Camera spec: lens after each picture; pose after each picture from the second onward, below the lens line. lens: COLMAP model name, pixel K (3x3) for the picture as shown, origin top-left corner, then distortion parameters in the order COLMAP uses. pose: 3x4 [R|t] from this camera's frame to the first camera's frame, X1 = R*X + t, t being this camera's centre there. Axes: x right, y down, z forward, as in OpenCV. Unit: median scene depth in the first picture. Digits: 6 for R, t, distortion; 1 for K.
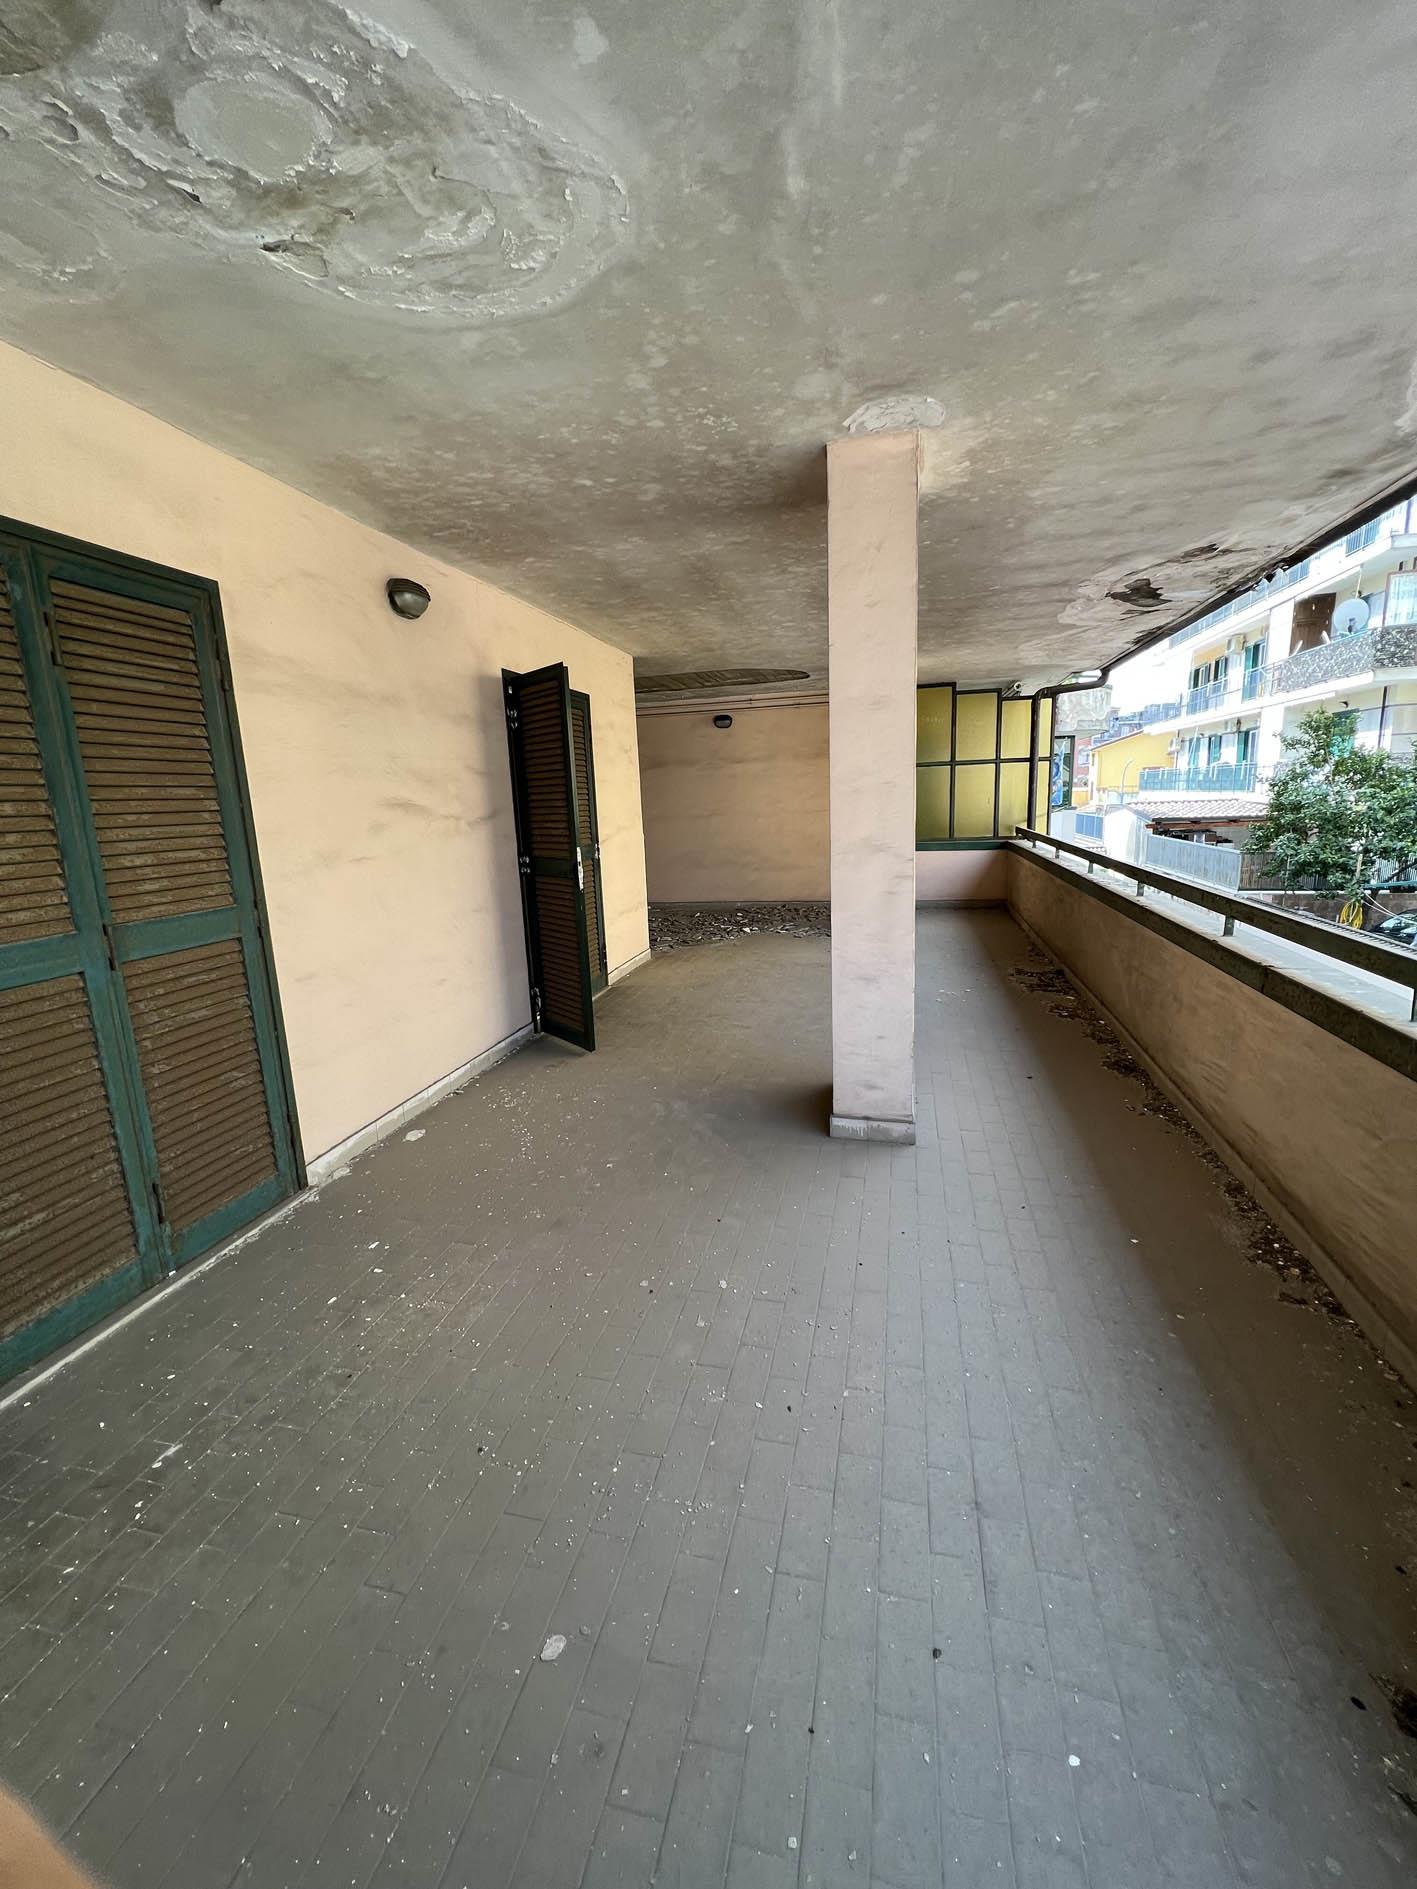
lens RADIAL K [[755.7, 0, 708.5], [0, 755.7, 944.5], [0, 0, 1]] dist [0.023608, 0.000093]
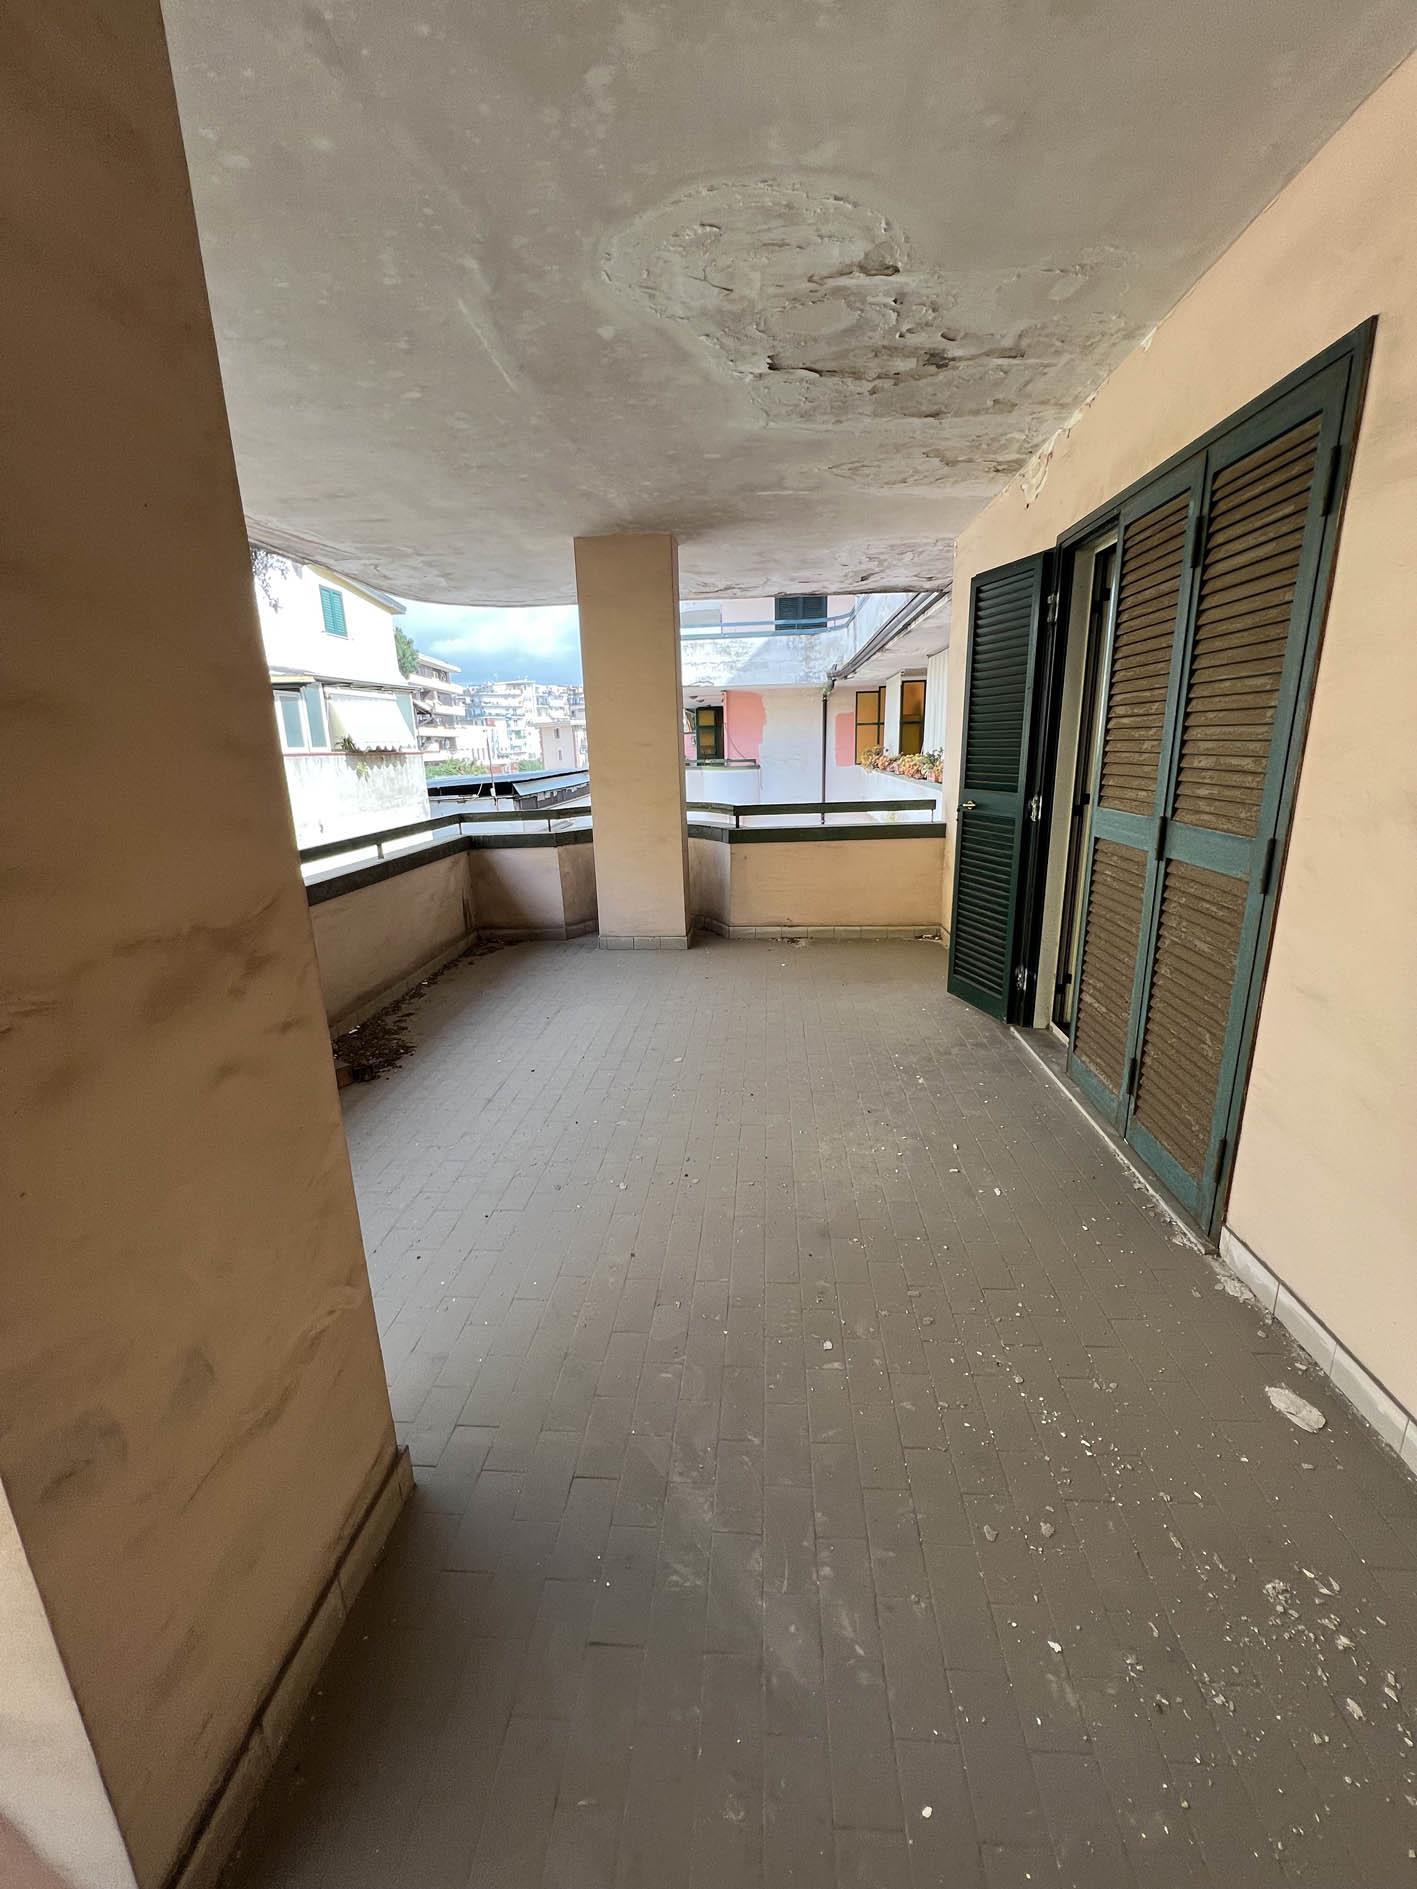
lens RADIAL K [[777.8, 0, 708.5], [0, 777.8, 944.5], [0, 0, 1]] dist [0.040455, -0.000462]
pose [[-0.983738, 0.108016, -0.143498, 0.020568], [0.033806, 0.896024, 0.442717, -0.314472], [0.176398, 0.430666, -0.885105, 1.608397]]
